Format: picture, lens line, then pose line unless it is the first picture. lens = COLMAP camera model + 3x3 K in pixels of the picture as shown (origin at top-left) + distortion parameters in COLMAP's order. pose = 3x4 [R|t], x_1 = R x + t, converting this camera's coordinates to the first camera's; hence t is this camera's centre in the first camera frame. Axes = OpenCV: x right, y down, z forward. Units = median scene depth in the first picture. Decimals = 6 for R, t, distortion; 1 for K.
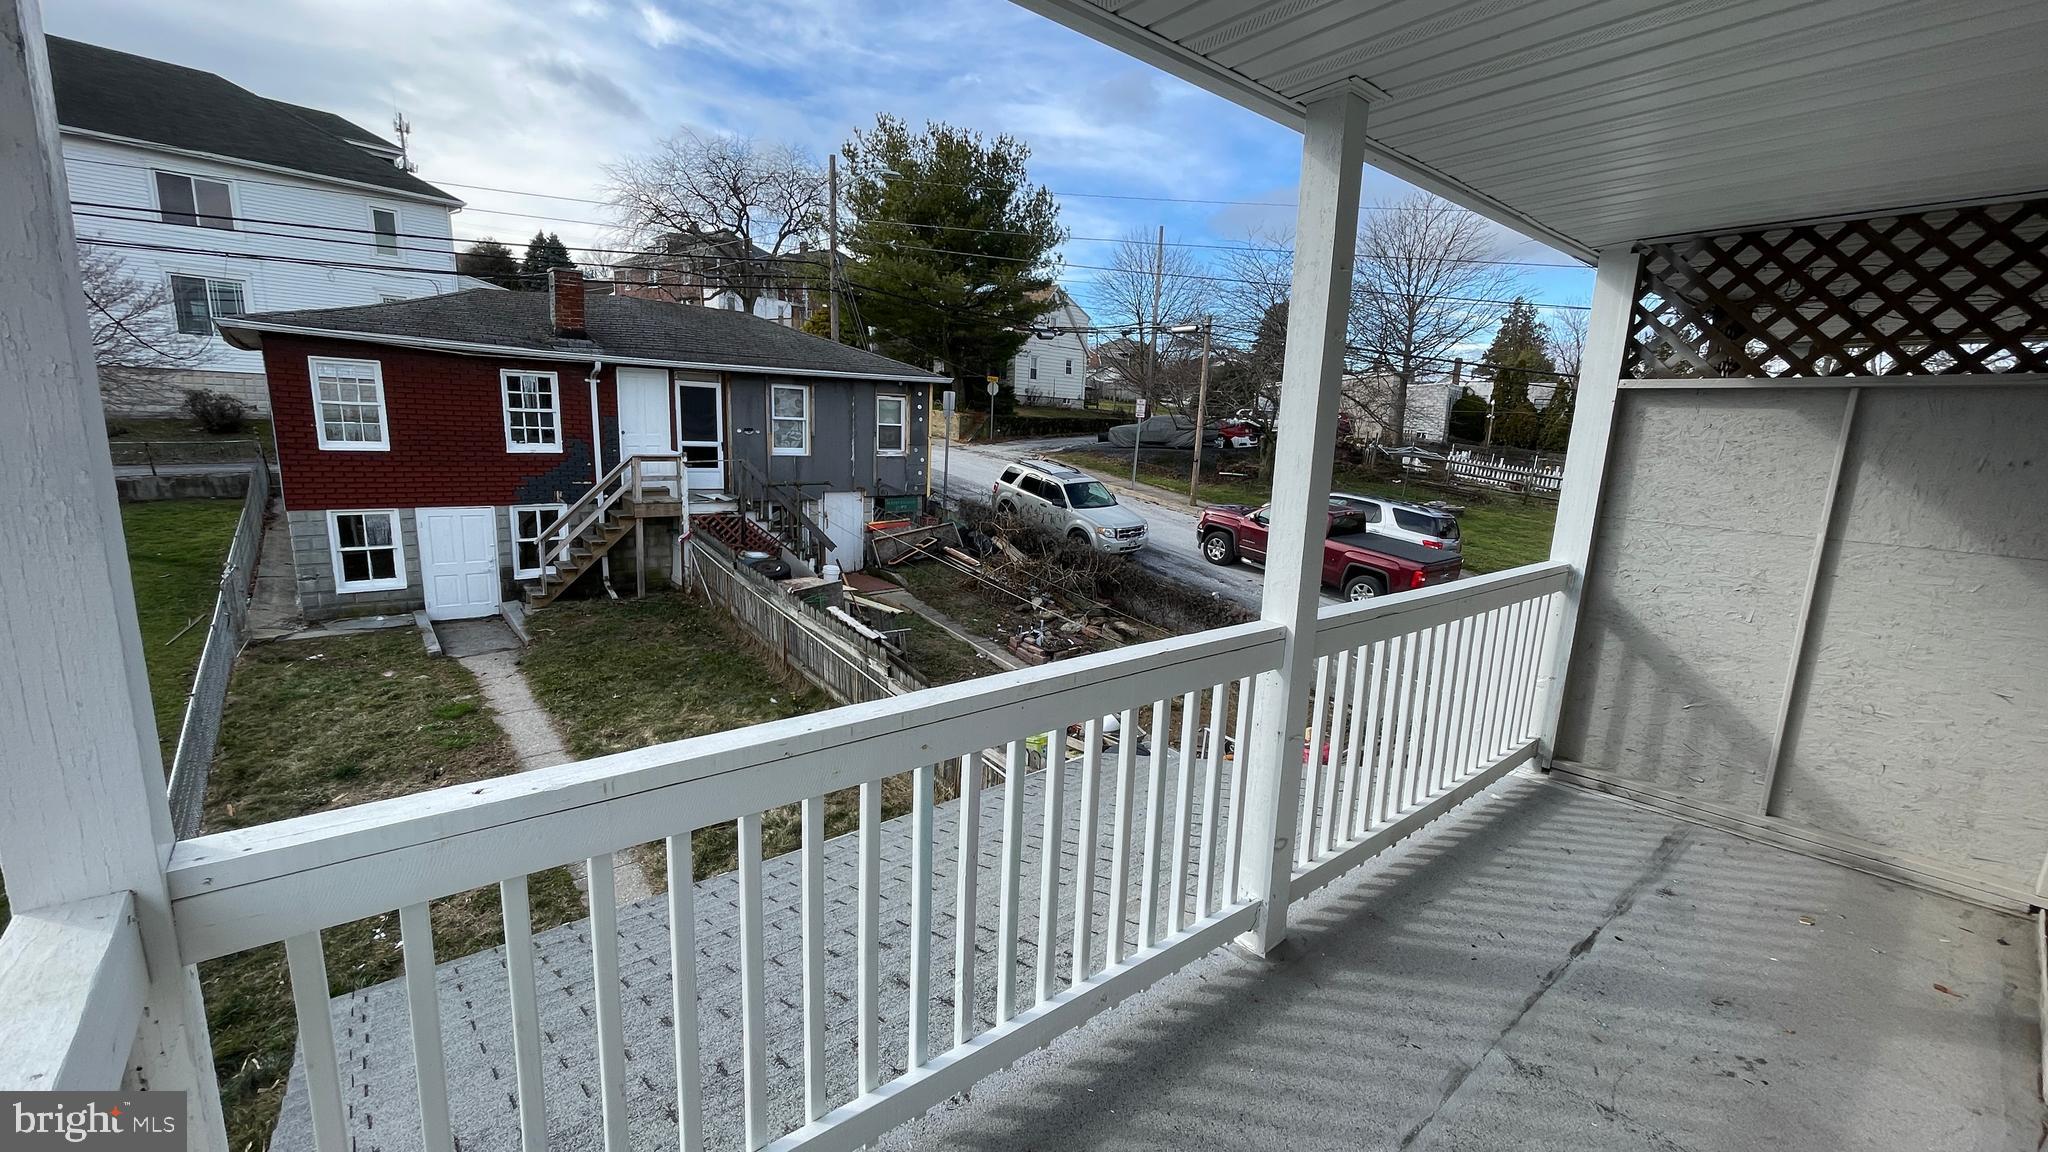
lens RADIAL K [[826.7, 0, 1018.3], [0, 826.7, 578.9], [0, 0, 1]] dist [-0.002124, -0.000062]
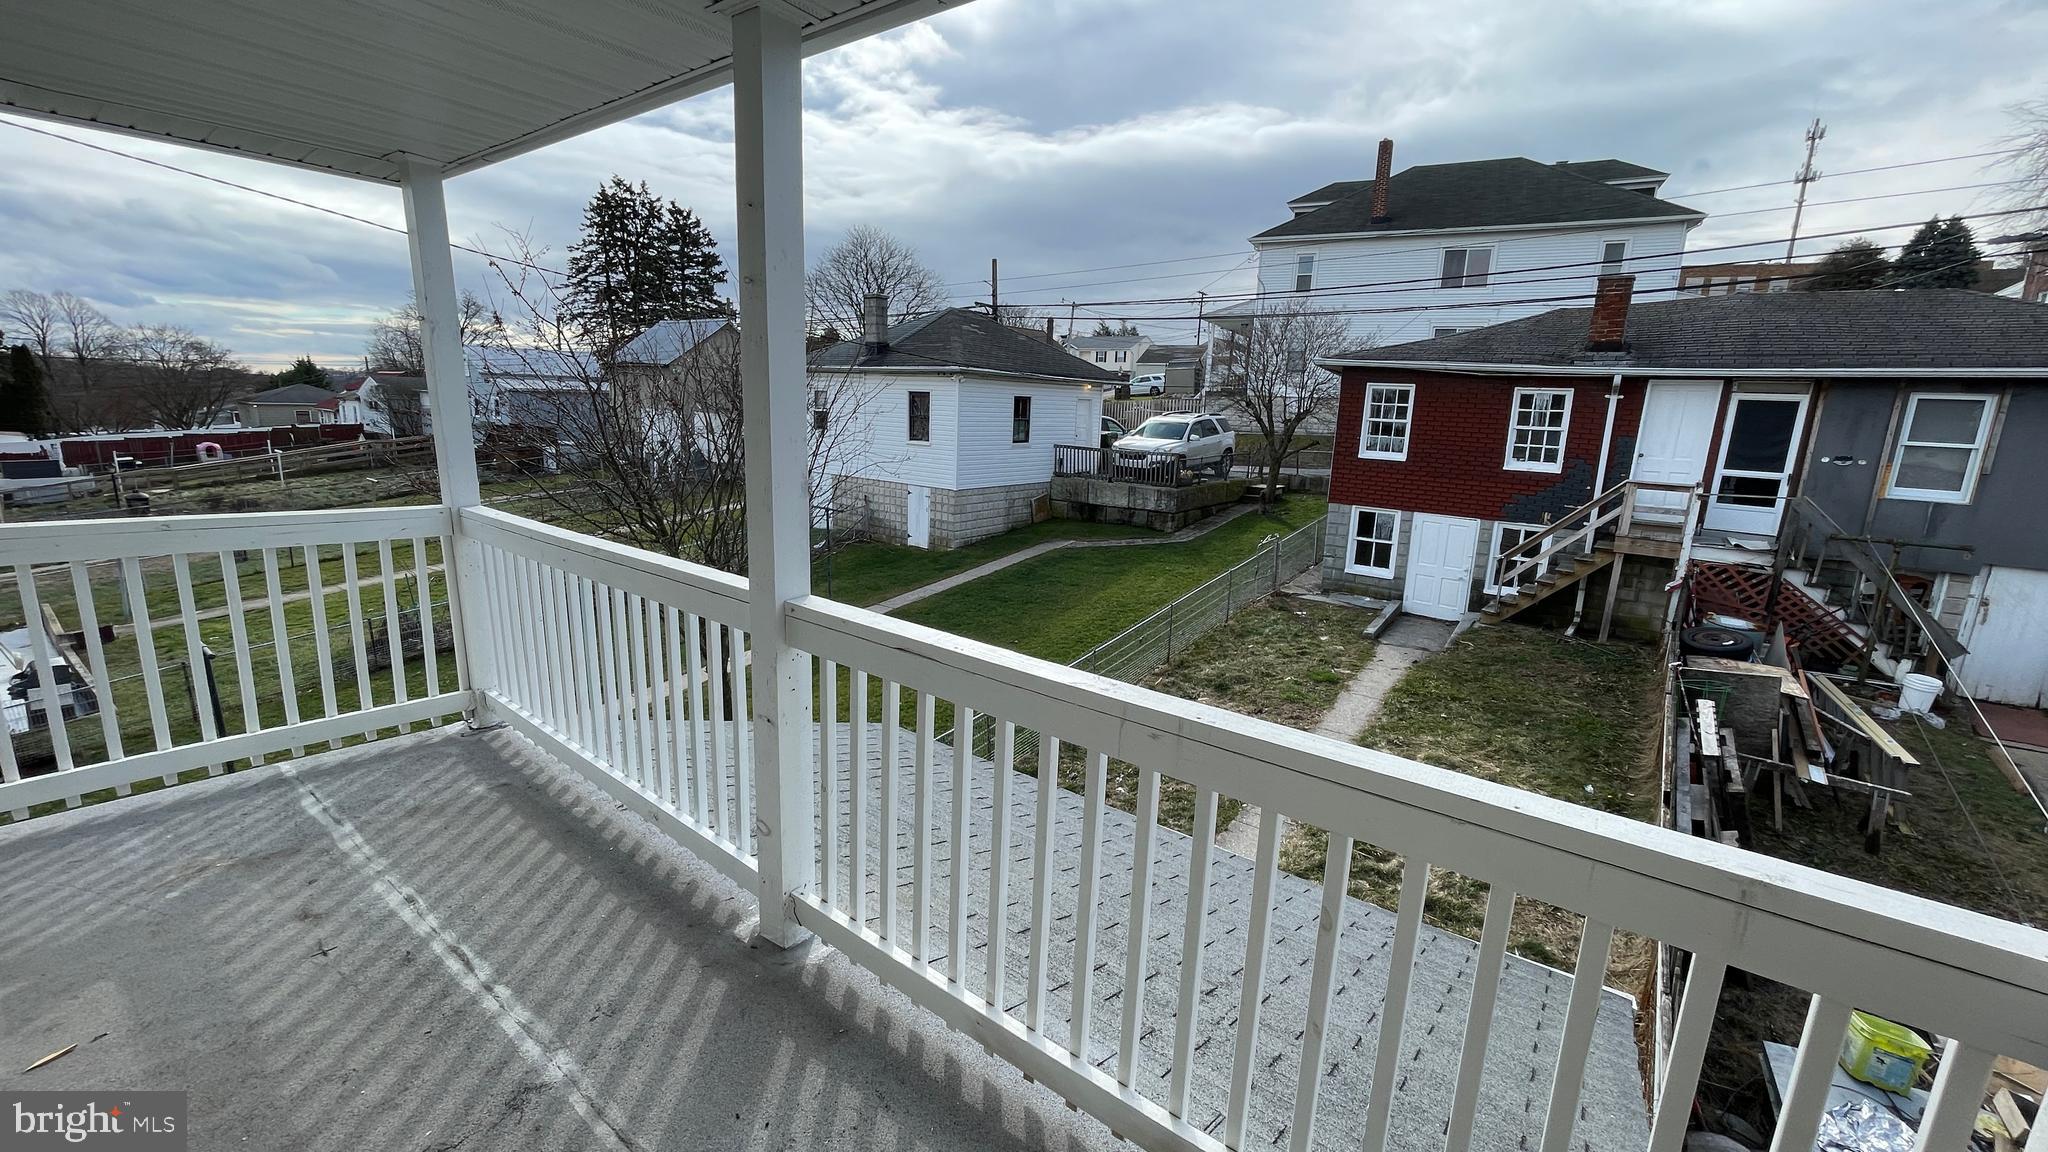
lens RADIAL K [[826.7, 0, 1018.3], [0, 826.7, 578.9], [0, 0, 1]] dist [-0.002124, -0.000062]
pose [[0.222077, 0.177153, -0.958800, 0.241676], [-0.211439, 0.968706, 0.130010, -0.027278], [0.951827, 0.173856, 0.252585, 0.191933]]
